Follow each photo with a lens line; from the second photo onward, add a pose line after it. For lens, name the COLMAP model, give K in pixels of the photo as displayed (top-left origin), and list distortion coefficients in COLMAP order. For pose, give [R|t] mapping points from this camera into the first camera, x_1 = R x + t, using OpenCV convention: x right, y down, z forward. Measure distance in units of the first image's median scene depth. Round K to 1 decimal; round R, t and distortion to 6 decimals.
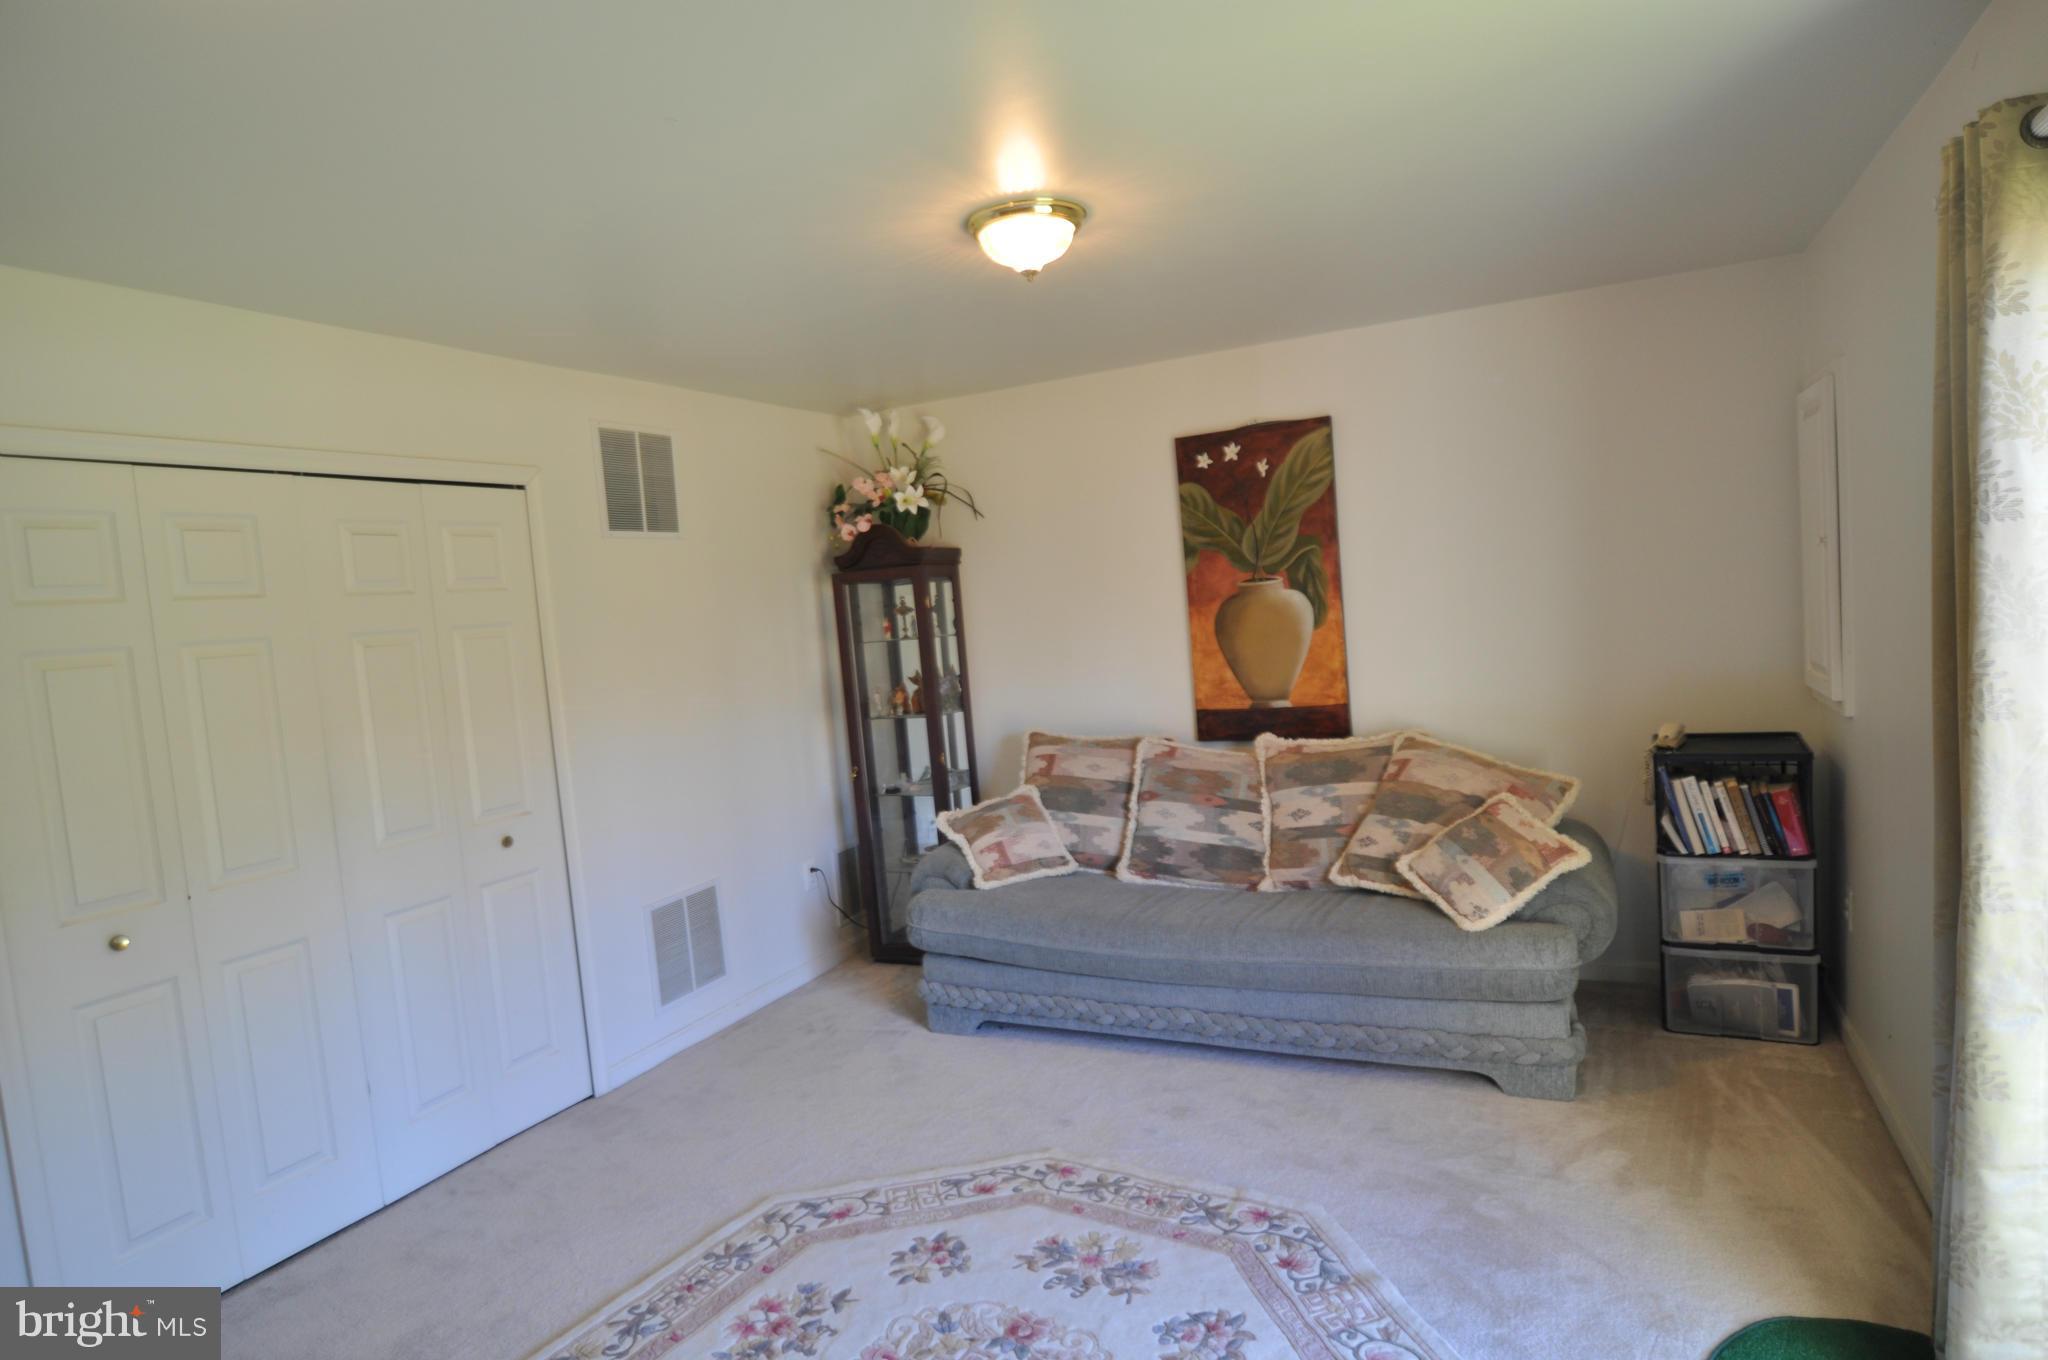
lens RADIAL K [[986.3, 0, 1026.2], [0, 986.3, 688.2], [0, 0, 1]] dist [-0.006637, -0.009839]
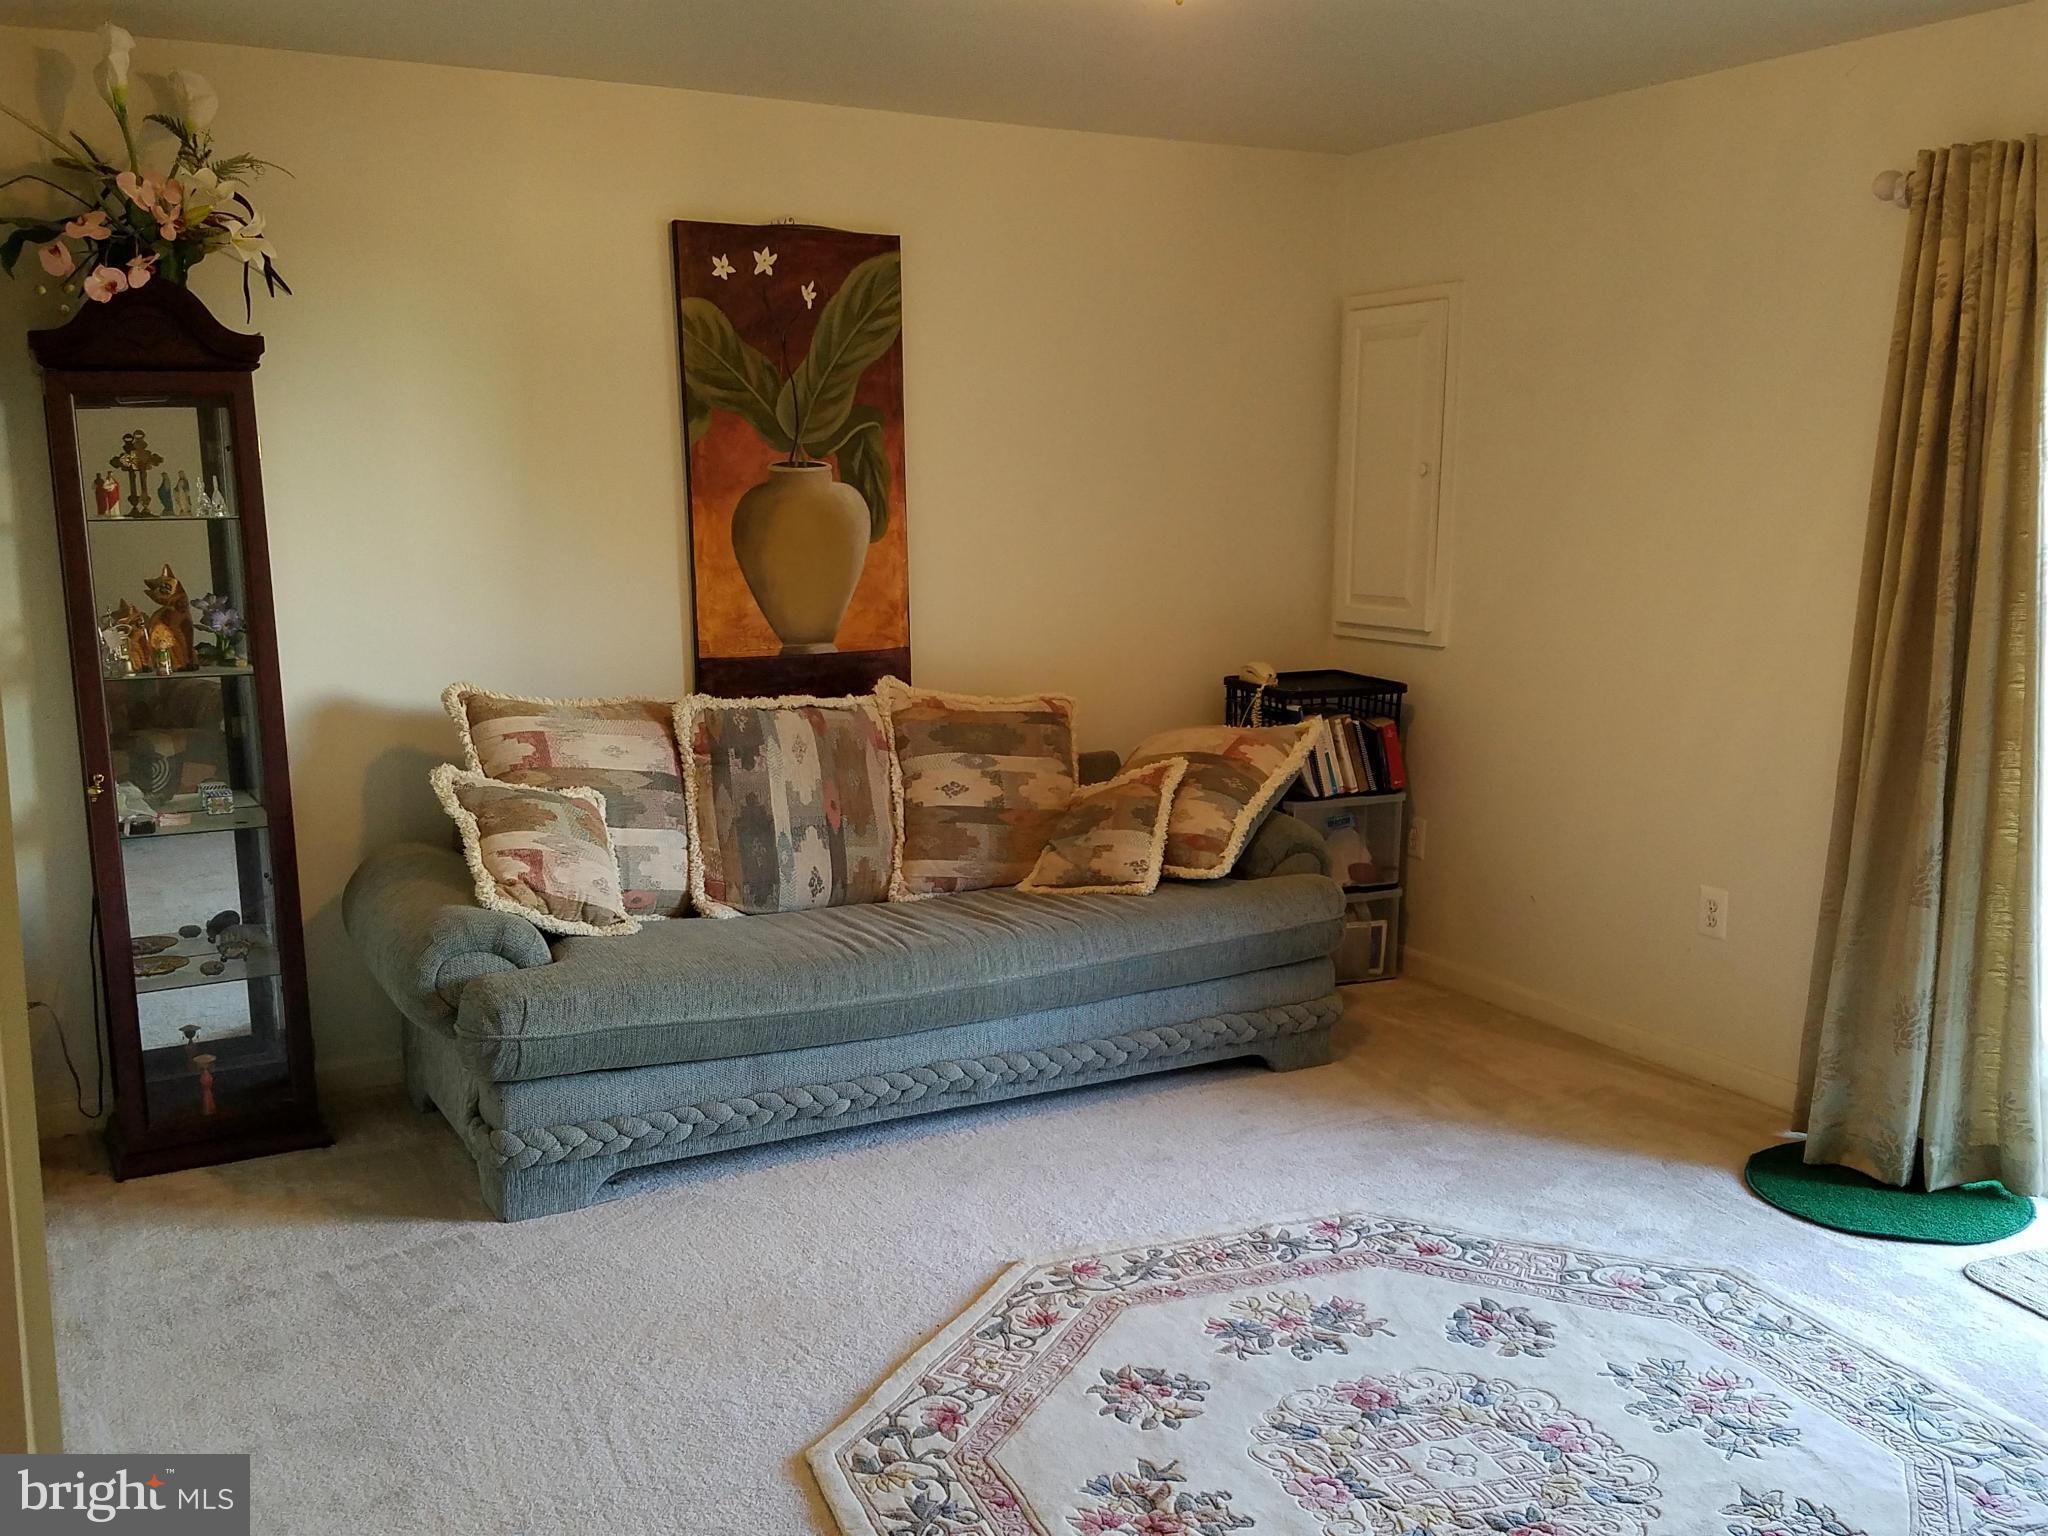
lens RADIAL K [[1543.1, 0, 1021.4], [0, 1543.1, 759.8], [0, 0, 1]] dist [0.171188, -0.255322]
pose [[0.673646, -0.054574, 0.737036, -0.470695], [0.010804, 0.997890, 0.064015, 0.026628], [-0.738975, -0.035160, 0.672815, 0.160291]]
